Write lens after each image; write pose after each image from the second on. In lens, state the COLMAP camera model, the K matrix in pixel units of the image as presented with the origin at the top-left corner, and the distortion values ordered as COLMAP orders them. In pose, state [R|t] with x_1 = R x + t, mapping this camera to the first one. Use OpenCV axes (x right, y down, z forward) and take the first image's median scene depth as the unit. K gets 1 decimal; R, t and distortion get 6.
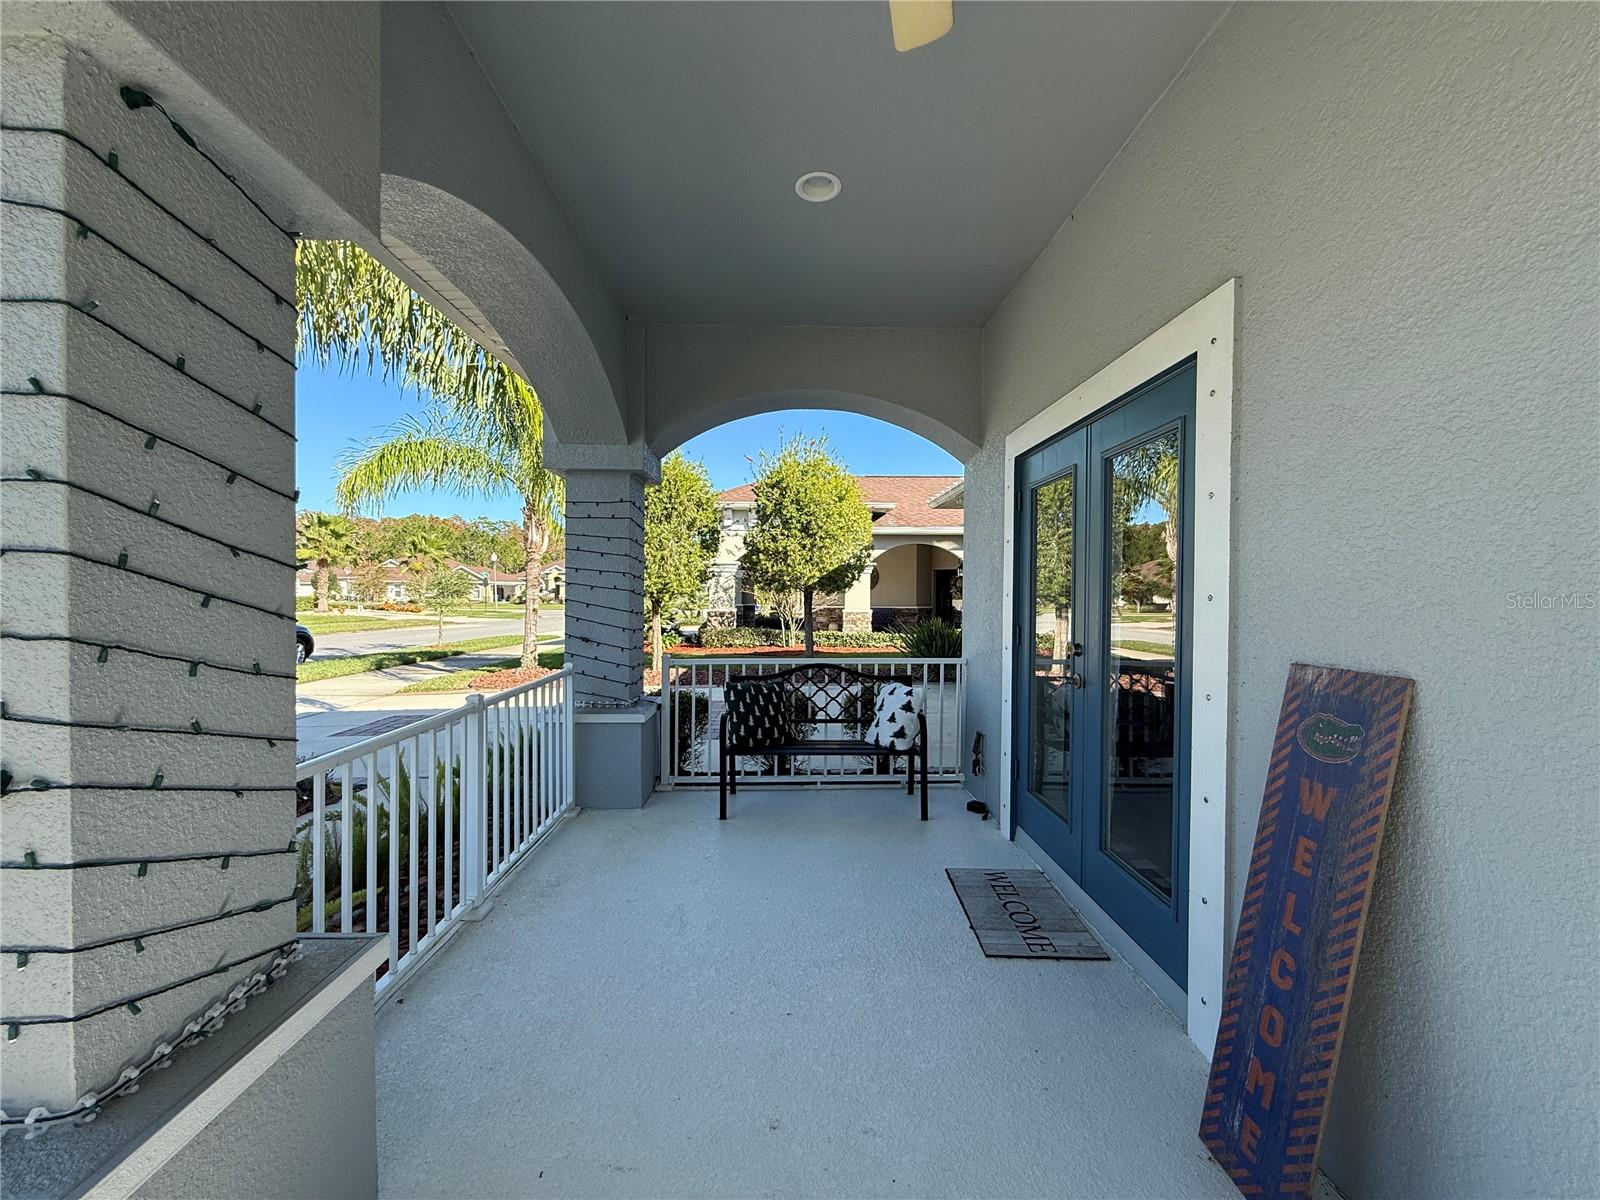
lens RADIAL K [[640.4, 0, 797.5], [0, 640.4, 599.8], [0, 0, 1]] dist [-0.000665, -0.000264]
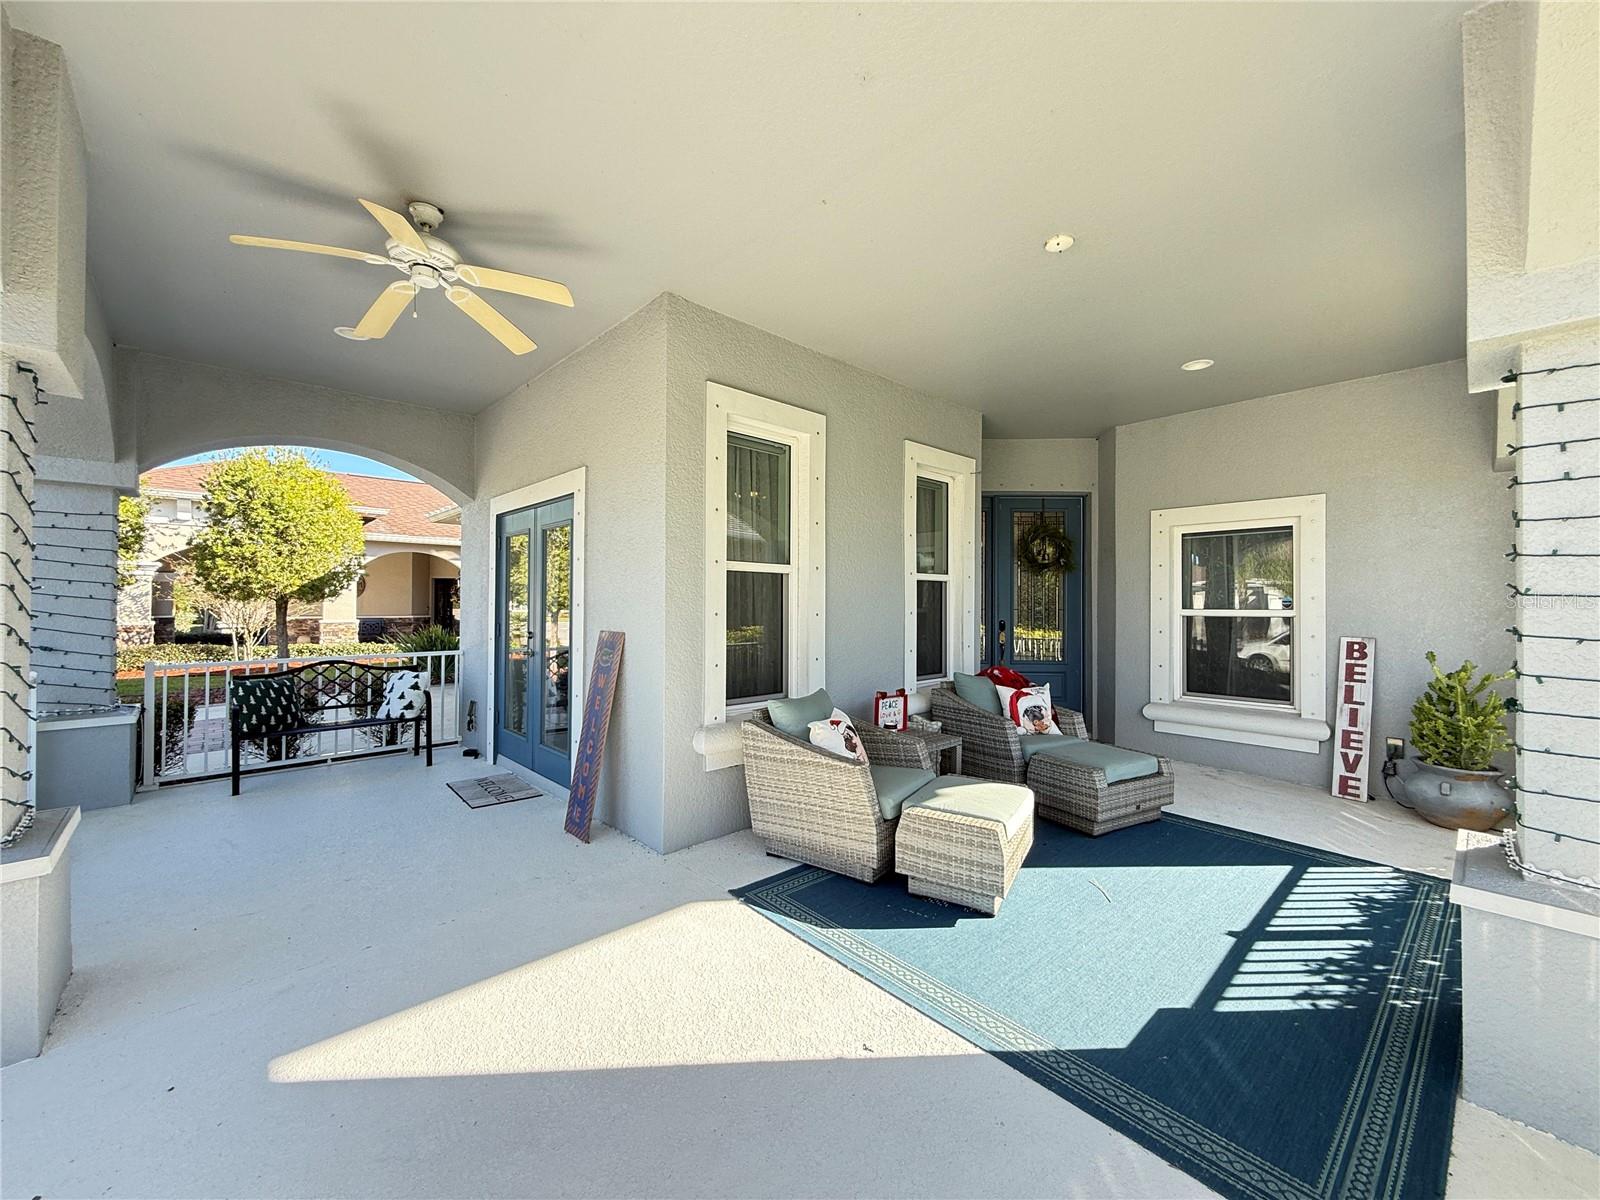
lens RADIAL K [[640.4, 0, 796.9], [0, 640.4, 600.8], [0, 0, 1]] dist [-0.000665, -0.000264]
pose [[0.745692, 0.001763, 0.666289, -0.113664], [0.006327, 0.999933, -0.009727, 0.003724], [-0.666261, 0.011469, 0.745630, -0.487786]]
